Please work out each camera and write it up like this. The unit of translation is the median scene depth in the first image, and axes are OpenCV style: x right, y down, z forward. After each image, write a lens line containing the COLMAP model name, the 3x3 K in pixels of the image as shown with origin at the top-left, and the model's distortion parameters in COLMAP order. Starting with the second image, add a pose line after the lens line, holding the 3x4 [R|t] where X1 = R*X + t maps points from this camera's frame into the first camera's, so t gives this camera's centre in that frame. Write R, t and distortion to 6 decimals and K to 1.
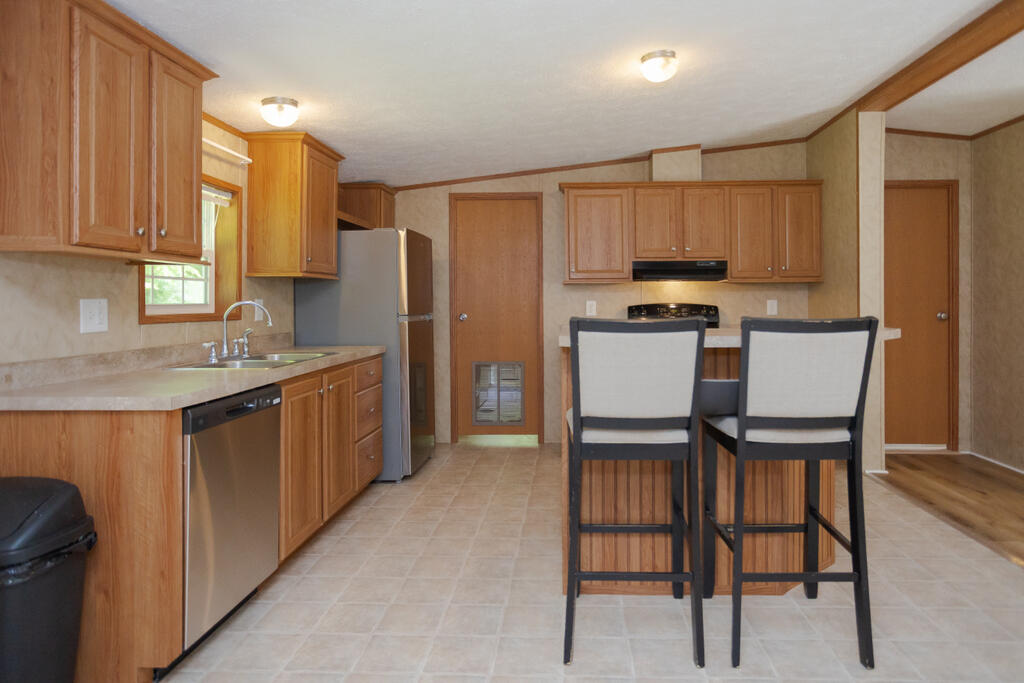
lens RADIAL K [[620.9, 0, 558.2], [0, 620.9, 304.4], [0, 0, 1]] dist [-0.022262, 0.006885]
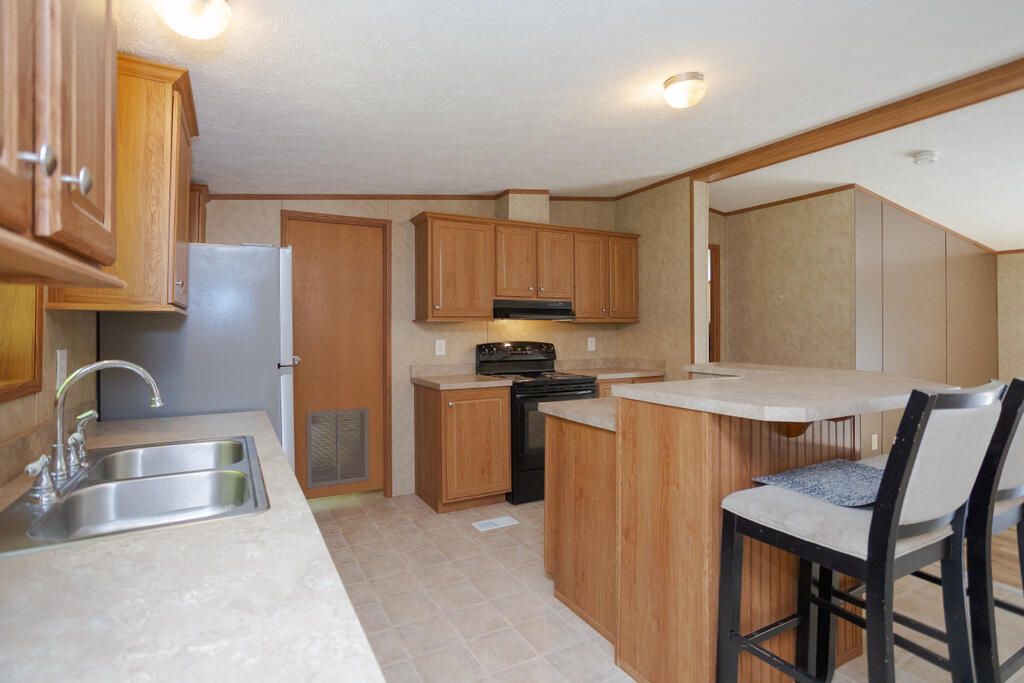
lens RADIAL K [[508.8, 0, 512.8], [0, 508.8, 323.6], [0, 0, 1]] dist [-0.033779, 0.004102]
pose [[0.872036, 0.008653, 0.489366, -0.249535], [0.001352, 0.999797, -0.020088, -0.015937], [-0.489440, 0.018179, 0.871847, 0.292302]]
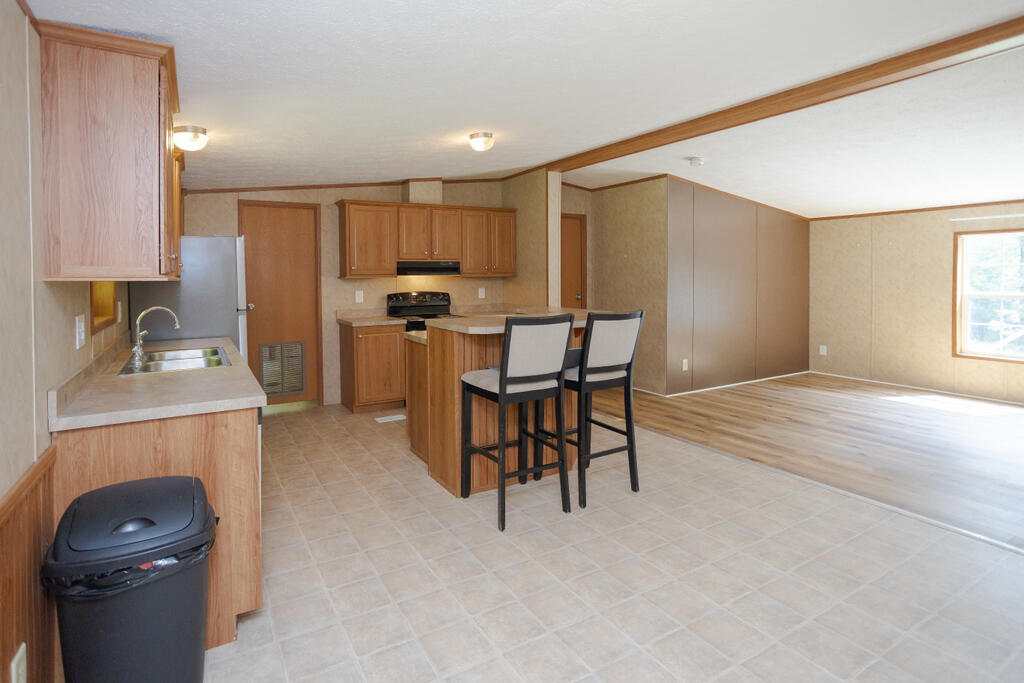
lens RADIAL K [[508.8, 0, 494.3], [0, 508.8, 286.2], [0, 0, 1]] dist [-0.033779, 0.004102]
pose [[0.857824, -0.012039, 0.513802, -0.266915], [0.005993, 0.999892, 0.013423, -0.030174], [-0.513908, -0.008435, 0.857804, -0.045866]]
